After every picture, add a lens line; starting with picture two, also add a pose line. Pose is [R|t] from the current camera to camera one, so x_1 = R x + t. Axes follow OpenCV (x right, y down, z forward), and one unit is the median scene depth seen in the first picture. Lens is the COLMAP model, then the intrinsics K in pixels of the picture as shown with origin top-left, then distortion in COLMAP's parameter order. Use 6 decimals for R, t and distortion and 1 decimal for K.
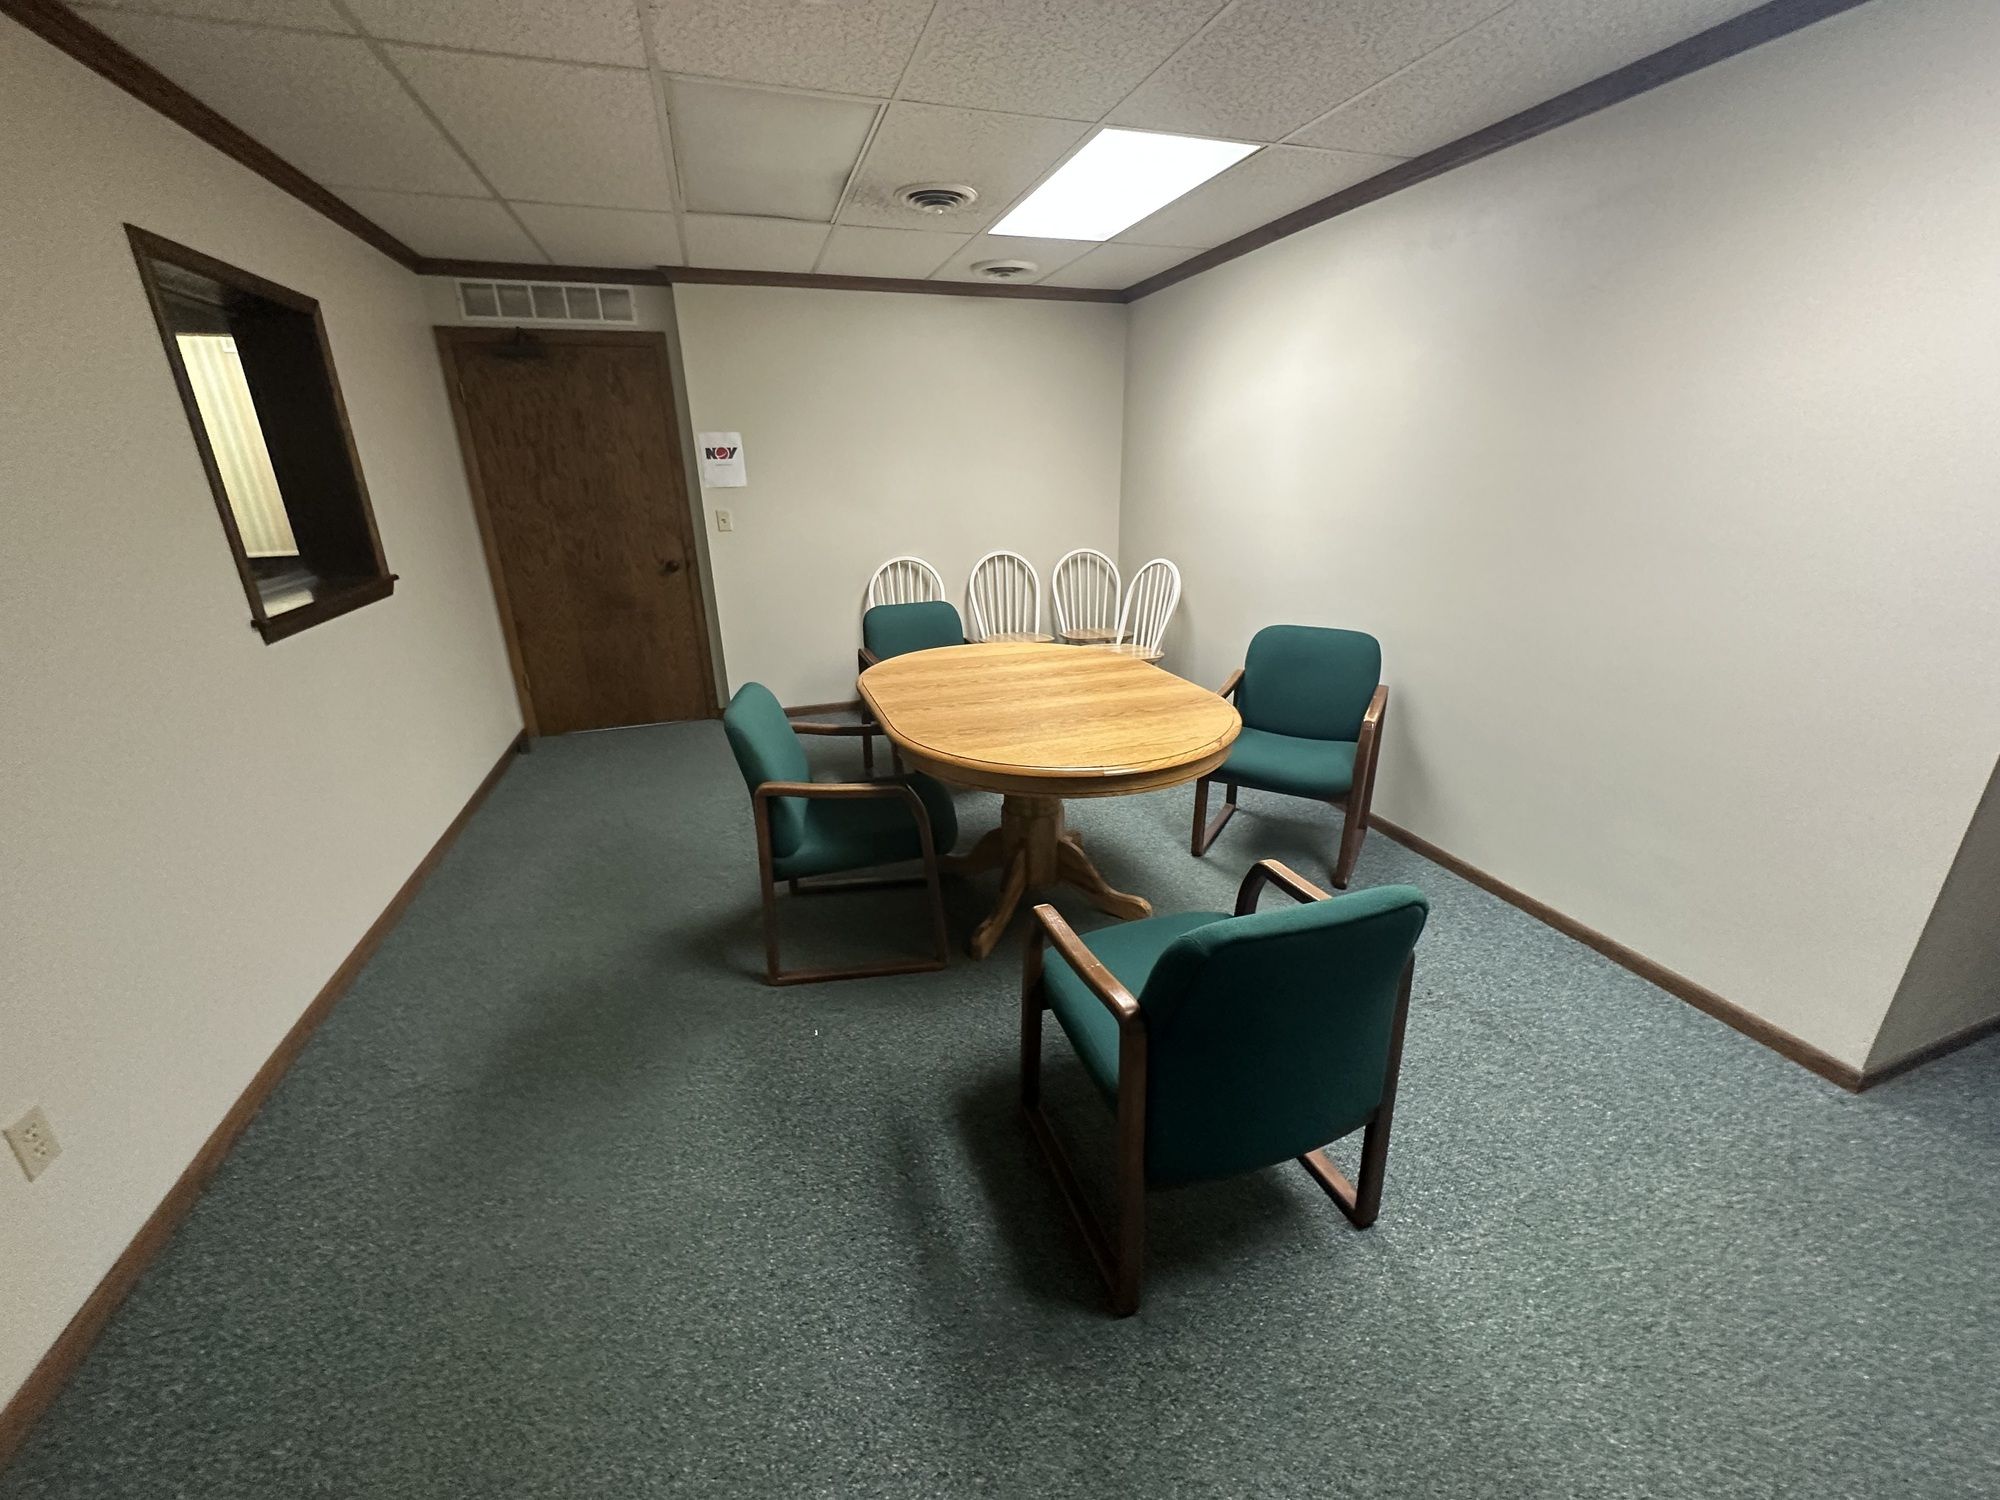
lens RADIAL K [[797.4, 0, 998.1], [0, 797.4, 747.4], [0, 0, 1]] dist [-0.002031, 0.000361]
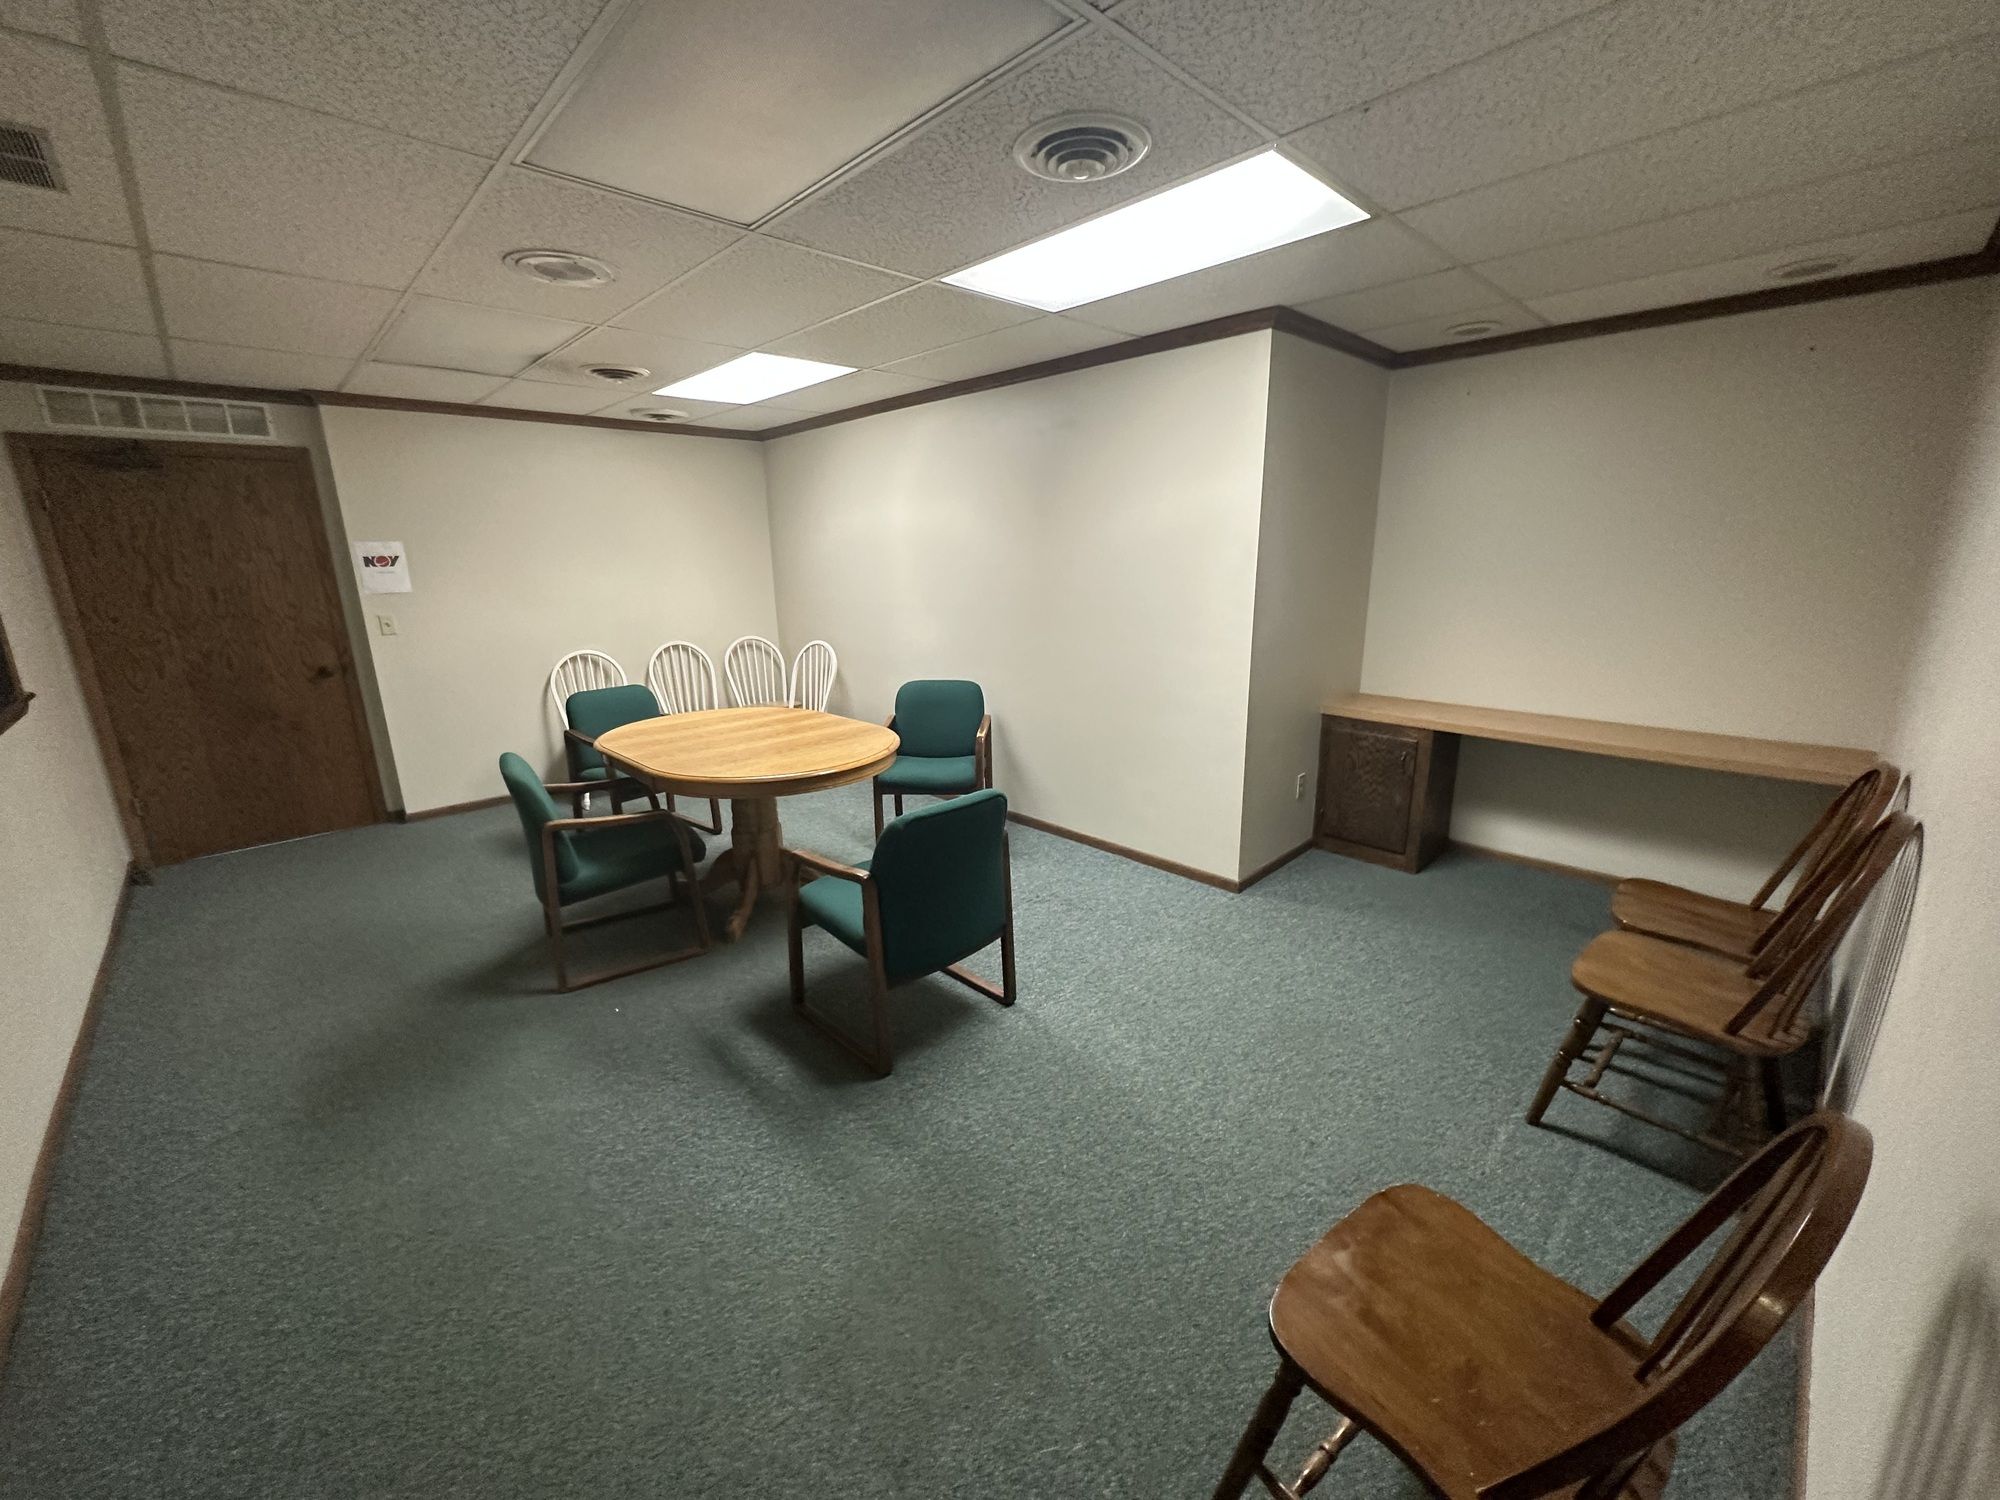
lens RADIAL K [[797.4, 0, 1007.1], [0, 797.4, 756.0], [0, 0, 1]] dist [-0.002031, 0.000361]
pose [[0.897101, -0.110475, 0.427792, -0.129489], [0.150987, 0.986599, -0.061843, 0.098908], [-0.415227, 0.120070, 0.901759, -0.354731]]
